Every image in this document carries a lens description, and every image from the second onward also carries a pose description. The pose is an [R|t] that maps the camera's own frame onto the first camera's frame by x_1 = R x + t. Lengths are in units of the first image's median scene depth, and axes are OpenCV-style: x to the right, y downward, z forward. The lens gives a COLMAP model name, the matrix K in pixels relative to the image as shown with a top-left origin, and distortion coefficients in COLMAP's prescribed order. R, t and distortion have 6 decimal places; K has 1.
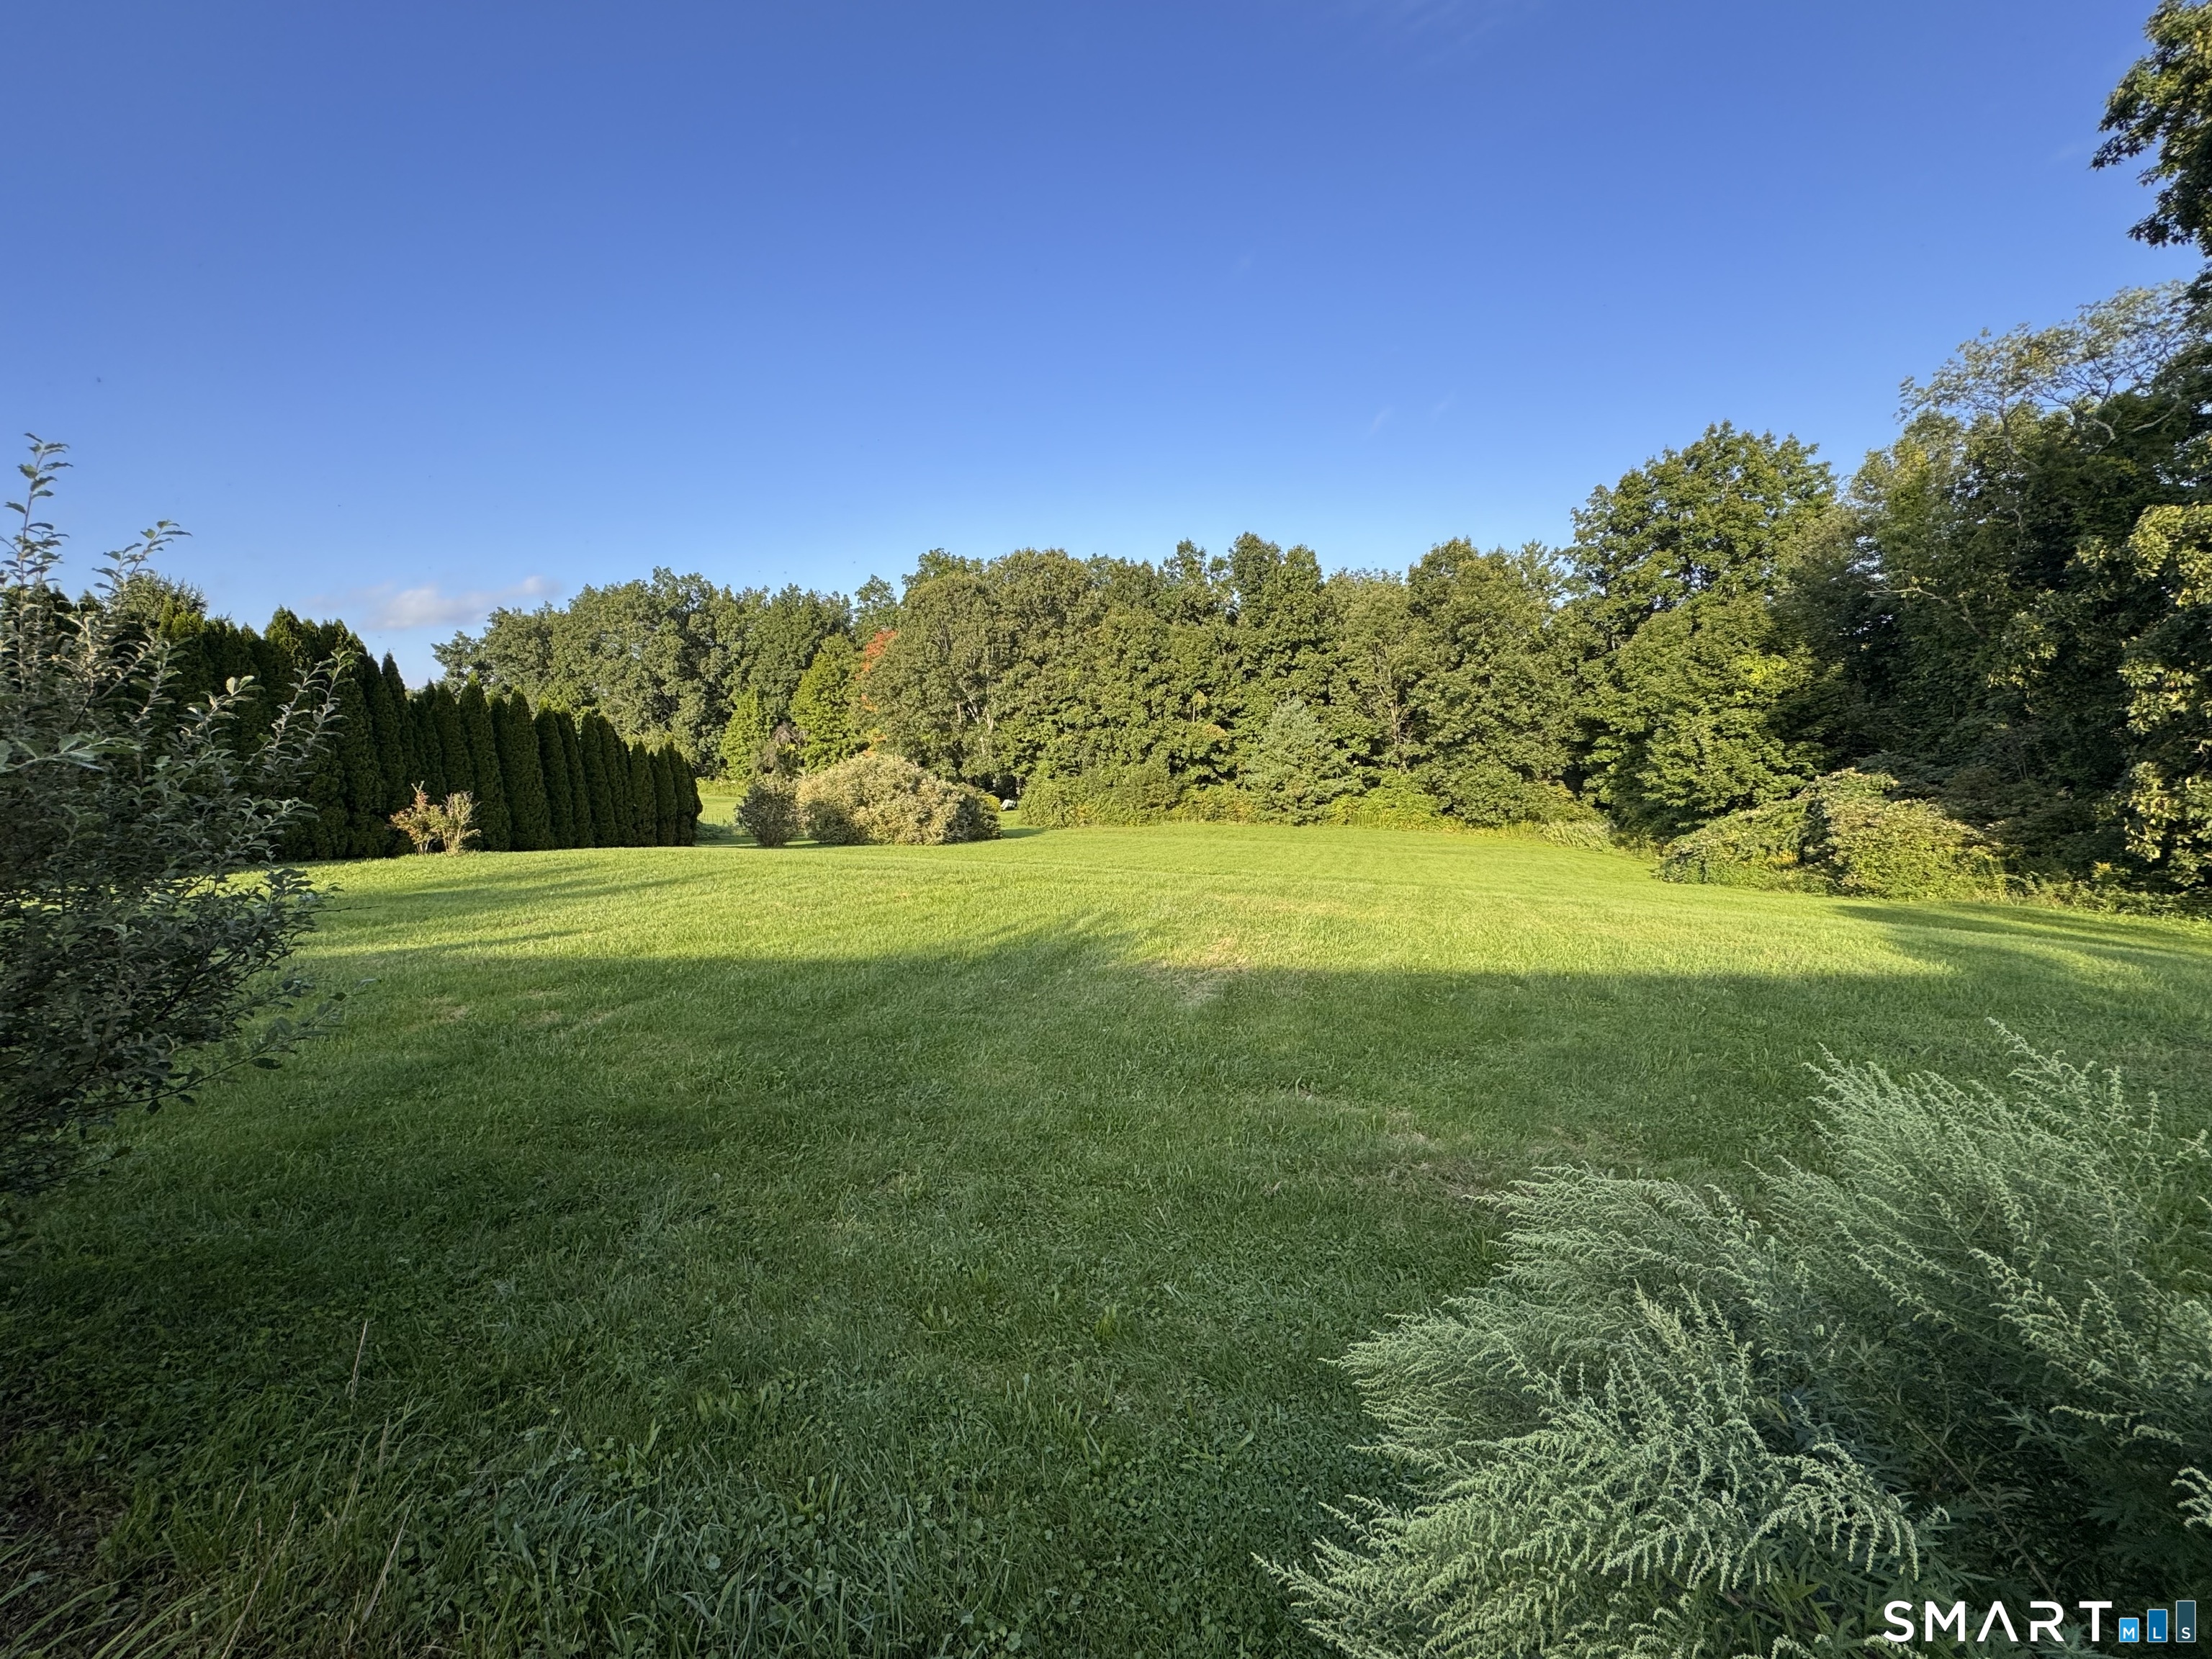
lens RADIAL K [[955.0, 0, 1106.0], [0, 955.0, 829.5], [0, 0, 1]] dist [0.001358, -0.000110]
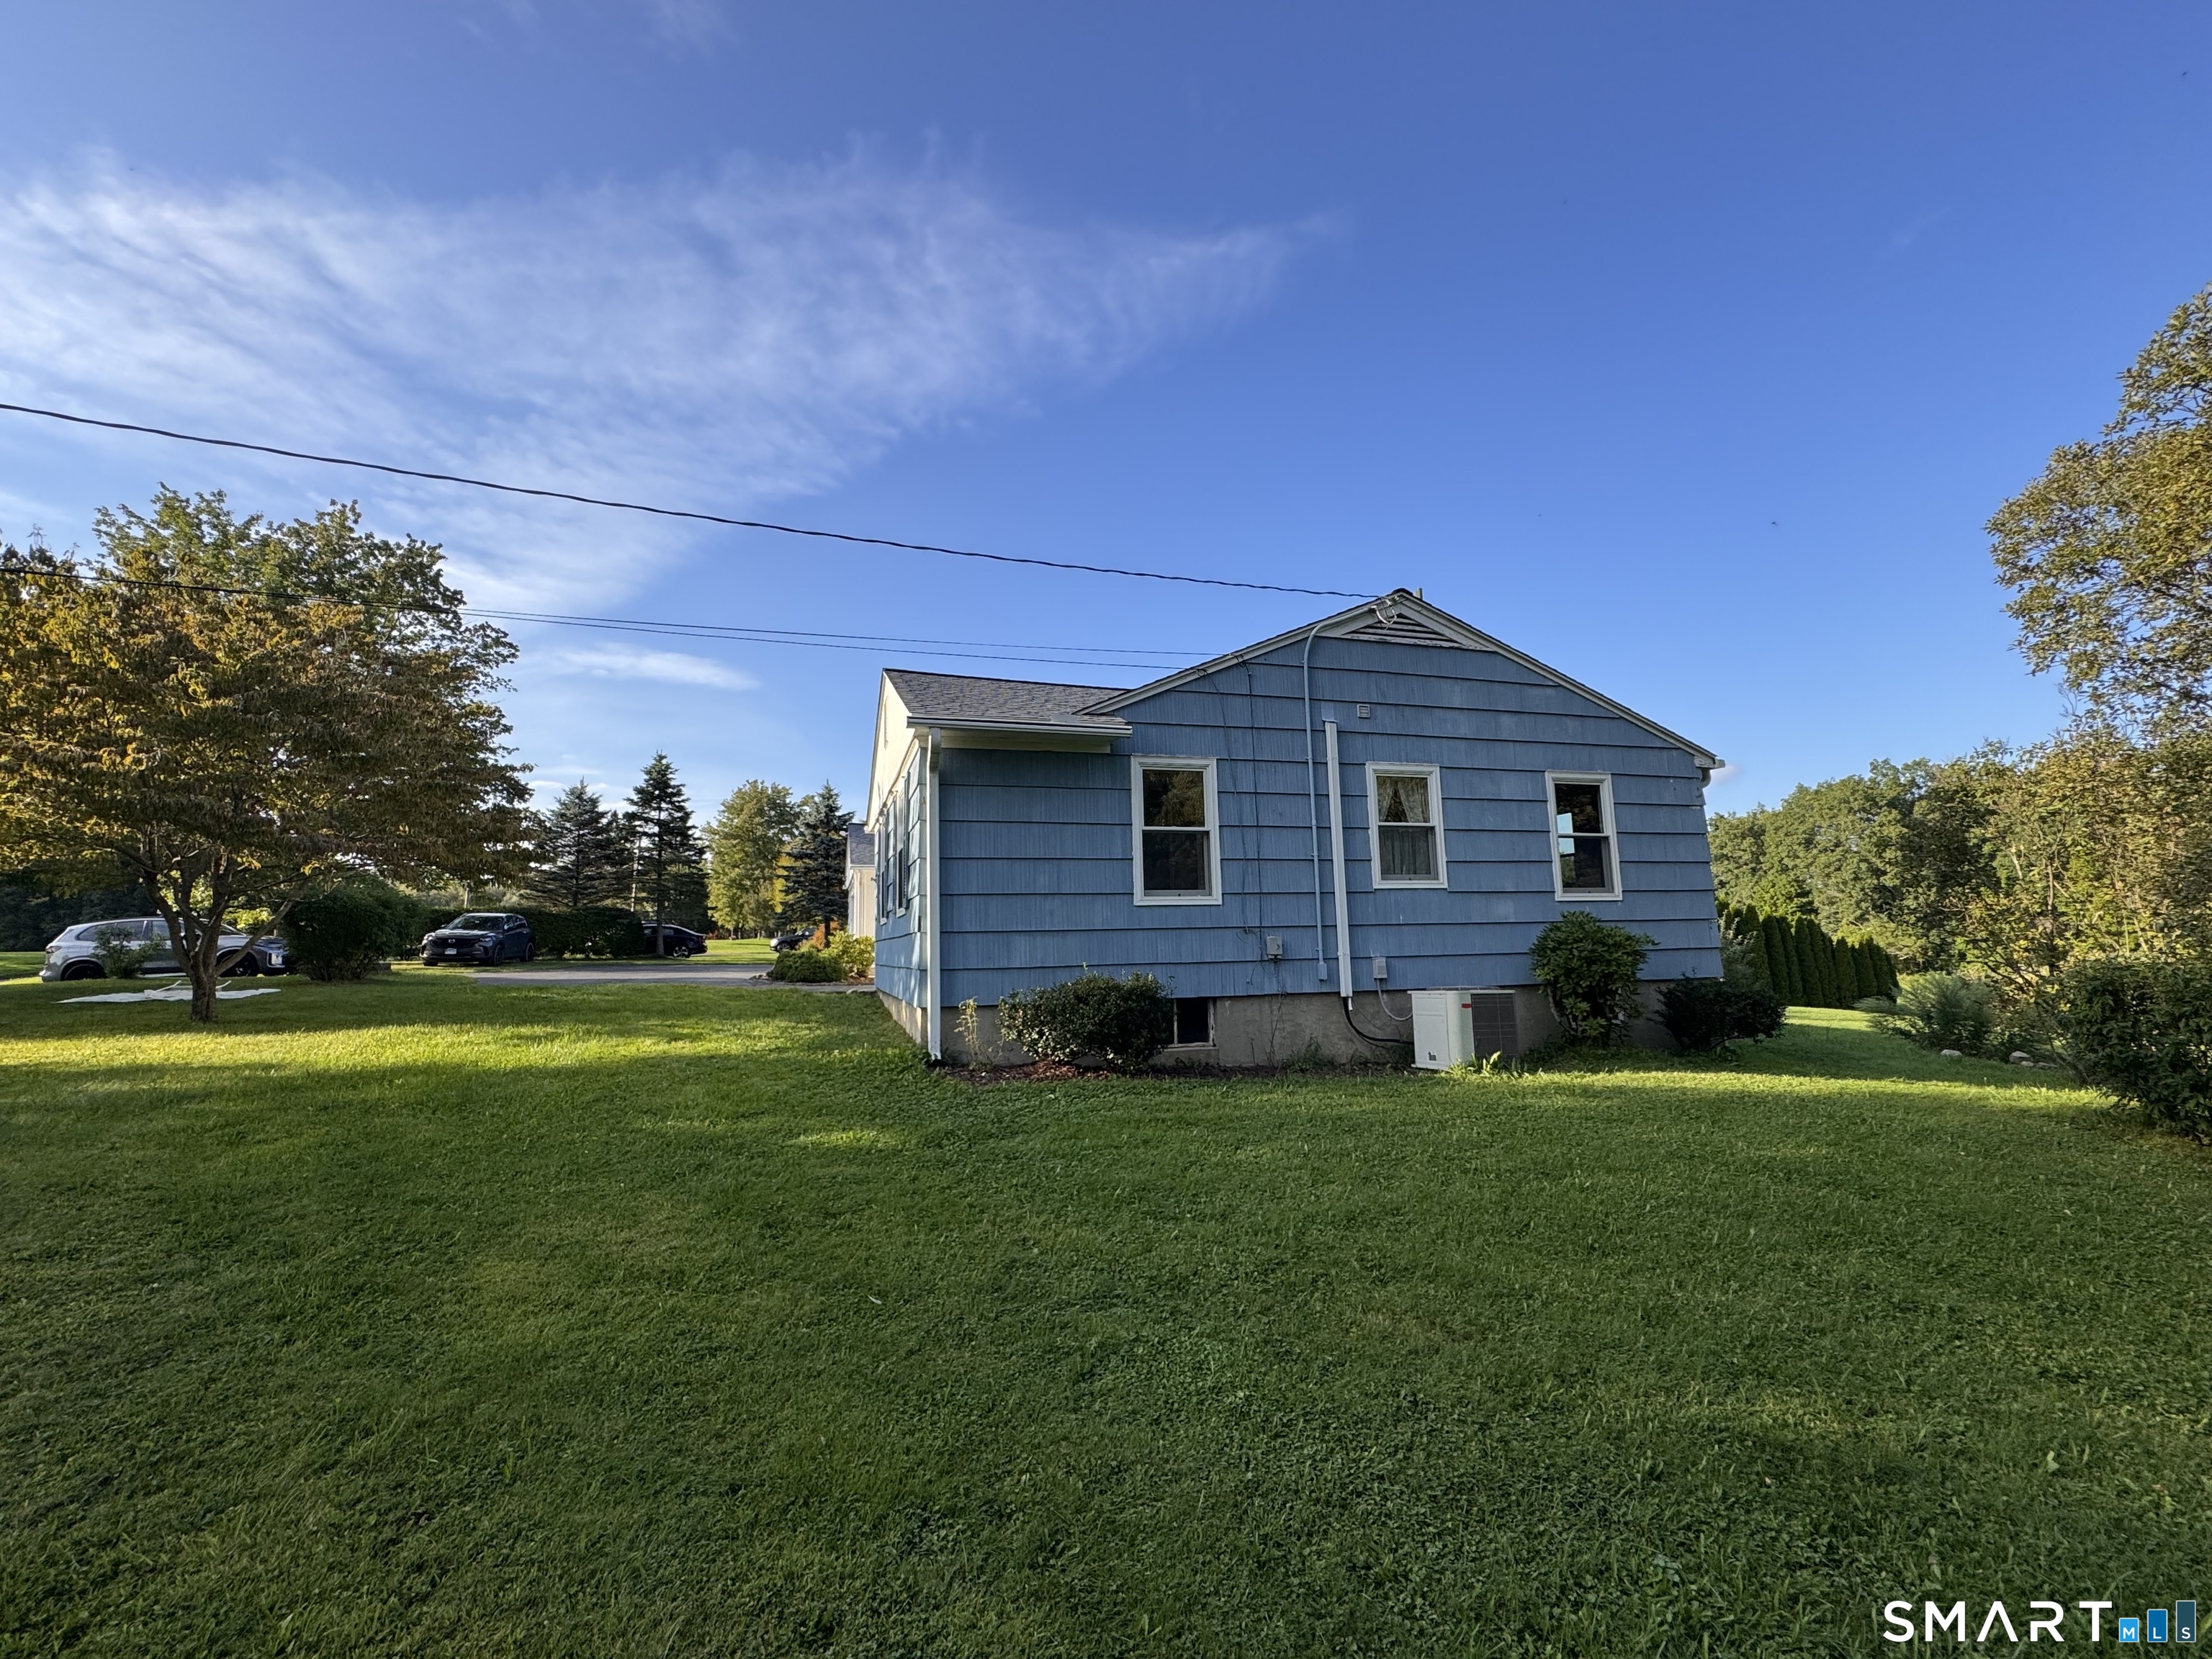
lens RADIAL K [[955.0, 0, 1106.0], [0, 955.0, 829.5], [0, 0, 1]] dist [0.001358, -0.000110]
pose [[0.433628, -0.084071, -0.897161, 0.077452], [-0.091257, 0.986422, -0.136543, 0.010120], [0.896459, 0.141082, 0.420068, -0.141272]]
